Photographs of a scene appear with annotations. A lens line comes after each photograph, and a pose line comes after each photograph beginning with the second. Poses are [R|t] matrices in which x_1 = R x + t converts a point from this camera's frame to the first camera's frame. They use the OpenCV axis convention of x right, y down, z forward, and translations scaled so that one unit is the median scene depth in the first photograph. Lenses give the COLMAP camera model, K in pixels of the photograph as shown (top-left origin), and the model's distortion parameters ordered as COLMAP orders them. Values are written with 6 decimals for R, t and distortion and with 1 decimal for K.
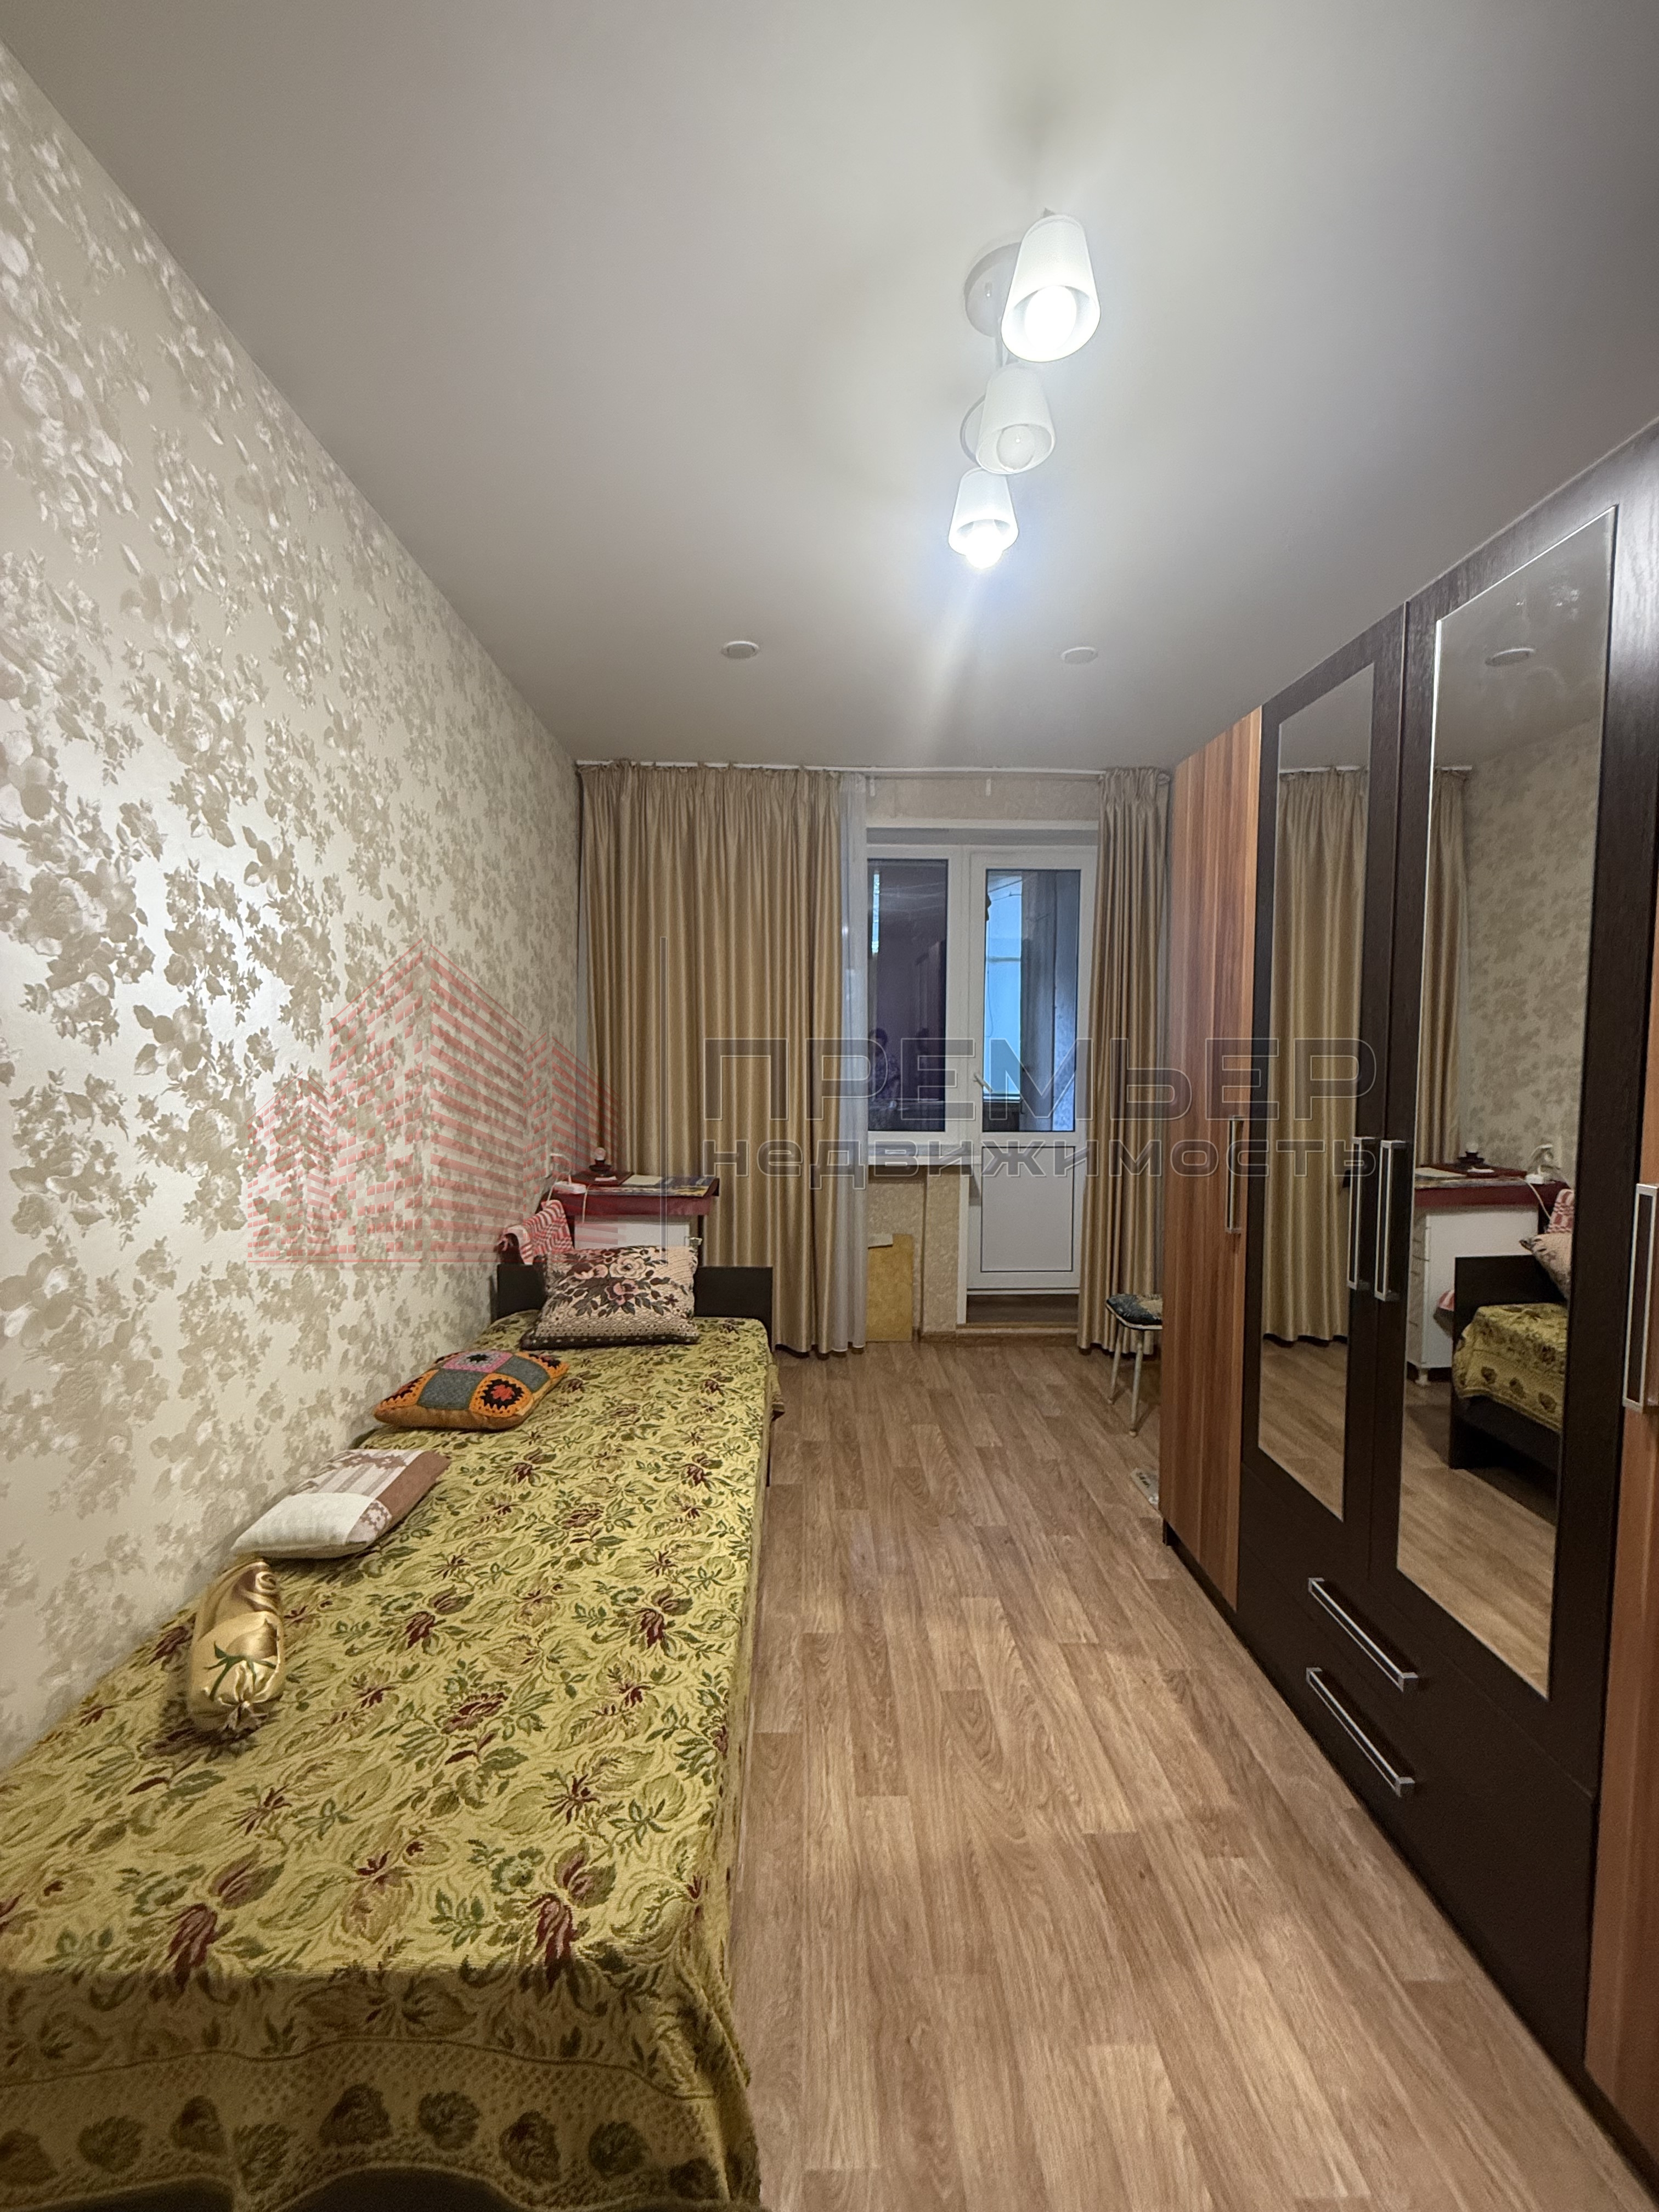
lens RADIAL K [[882.9, 0, 829.5], [0, 882.9, 1106.0], [0, 0, 1]] dist [0.001297, -0.000178]
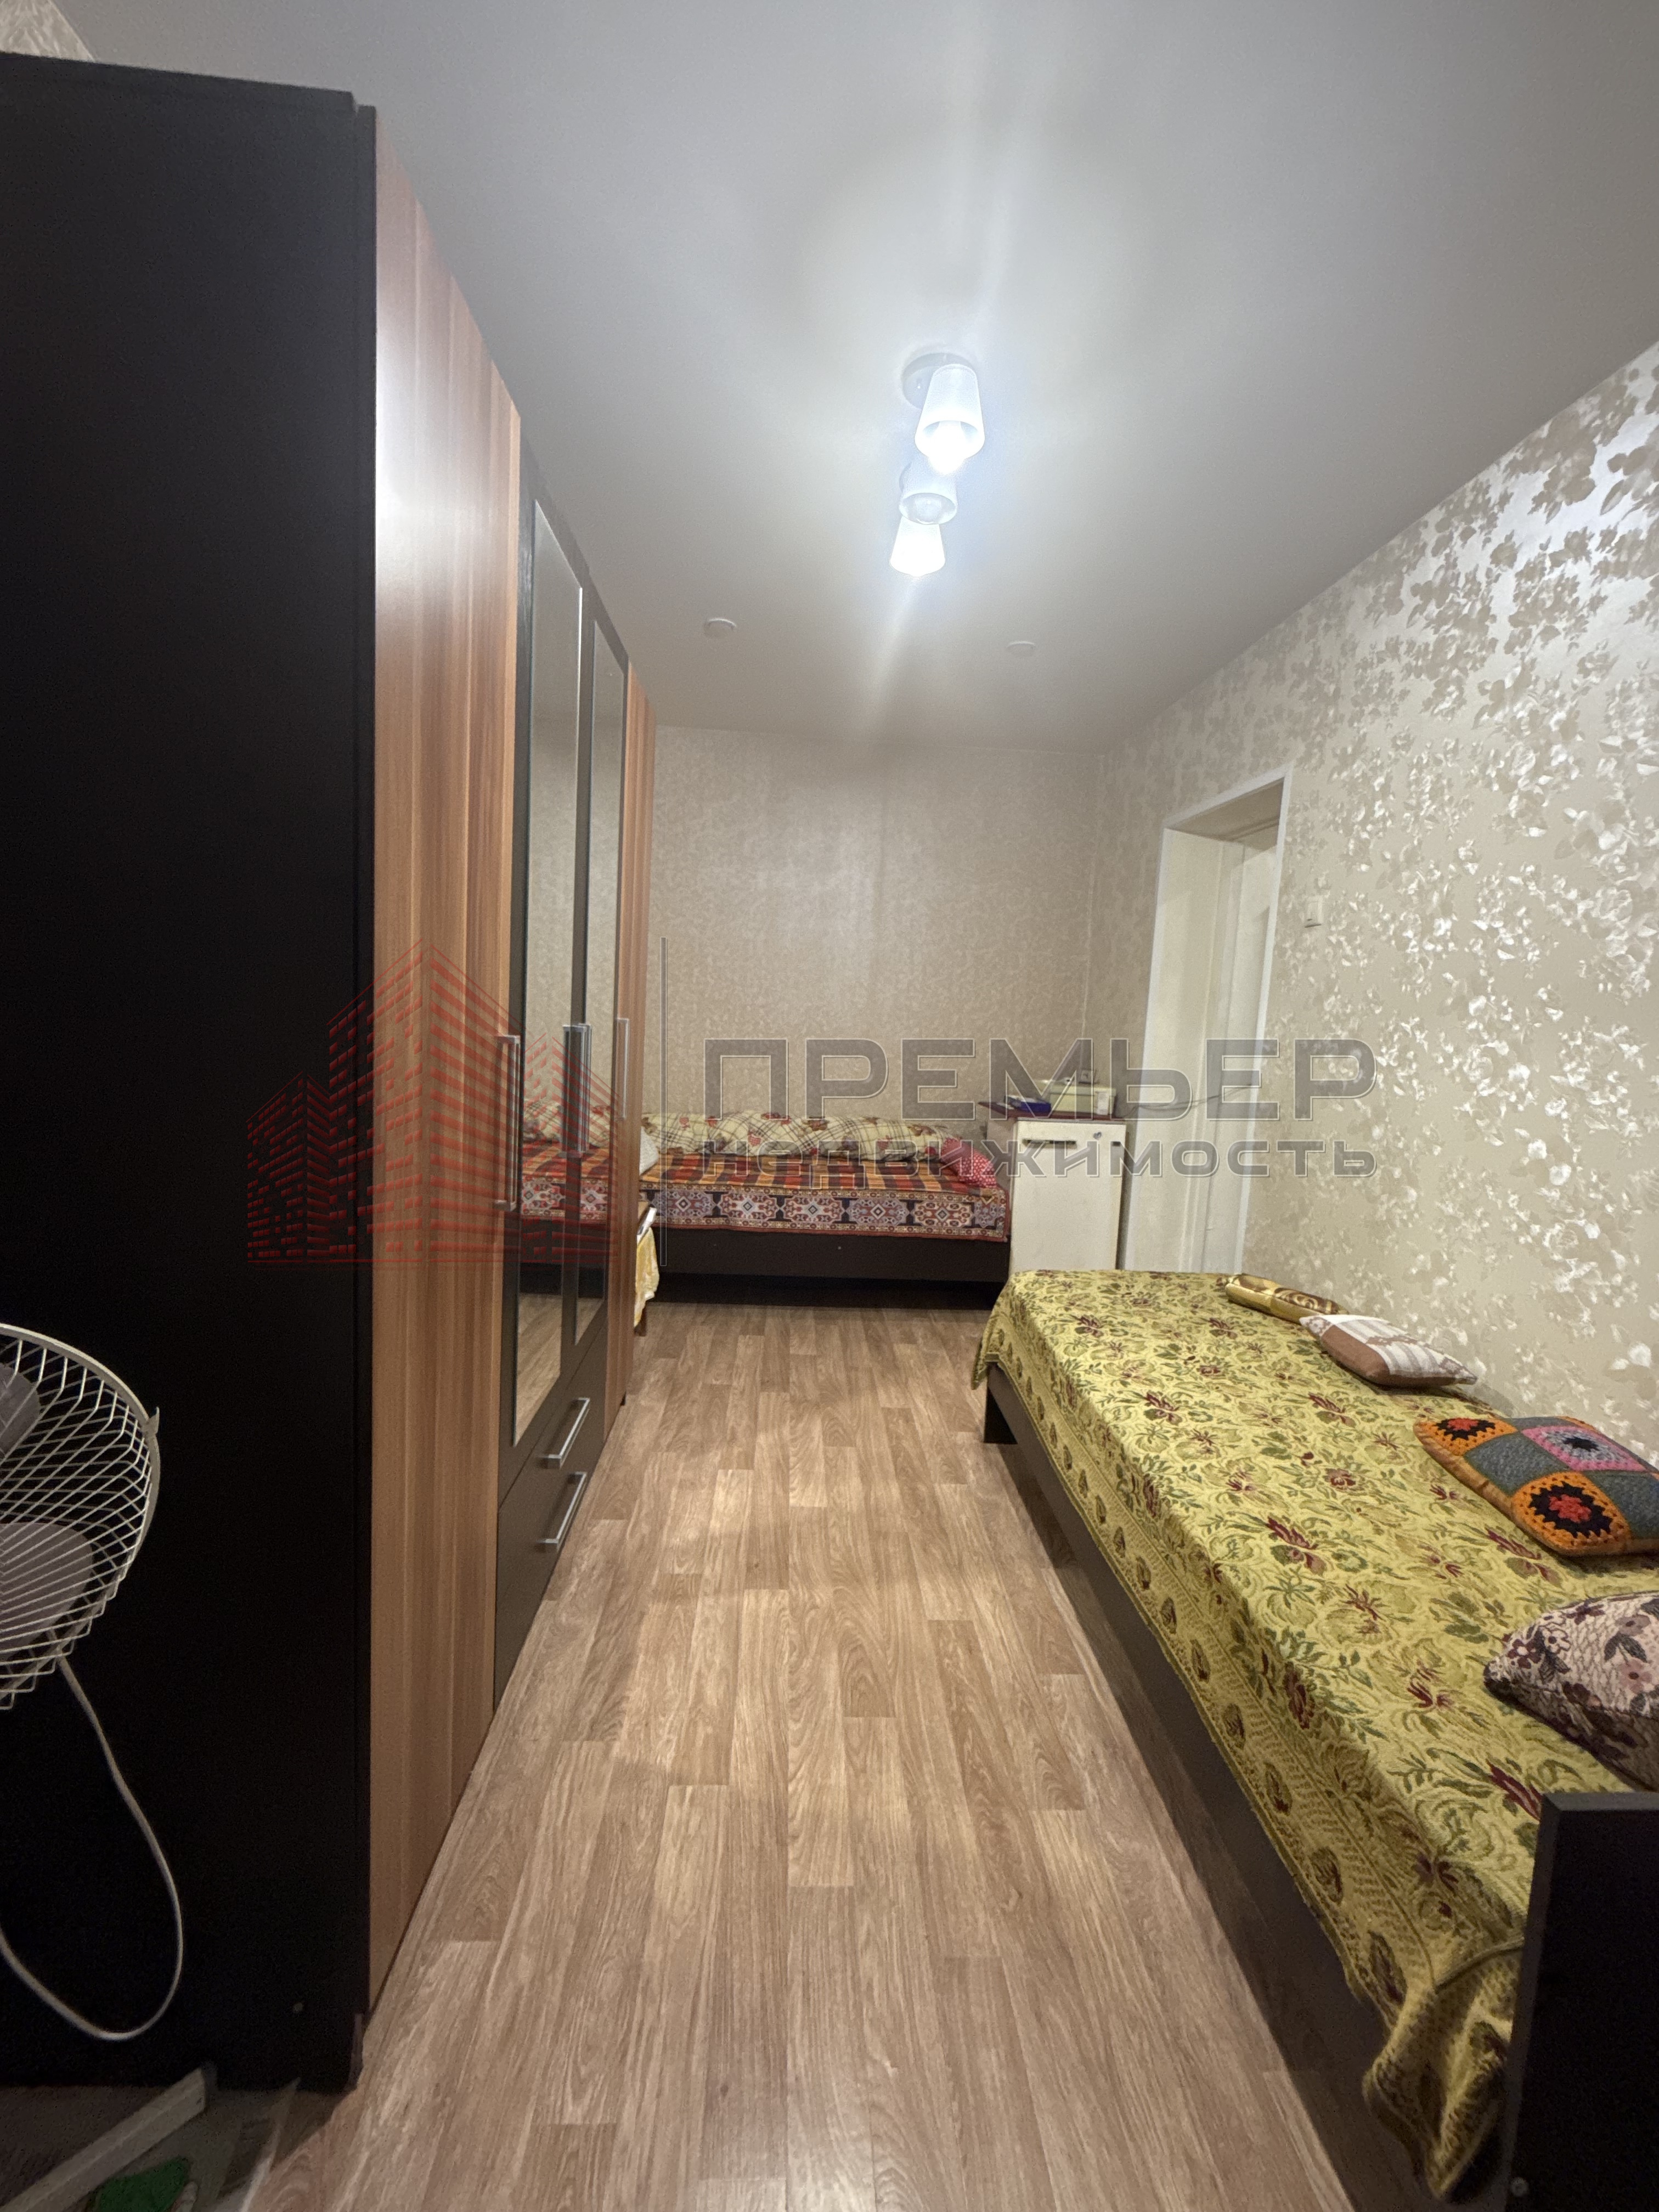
lens RADIAL K [[882.9, 0, 829.5], [0, 882.9, 1106.0], [0, 0, 1]] dist [0.001297, -0.000178]
pose [[-0.998451, -0.052041, -0.019669, 0.266291], [-0.054879, 0.979328, 0.194692, -0.094338], [0.009131, 0.195470, -0.980667, 1.942118]]
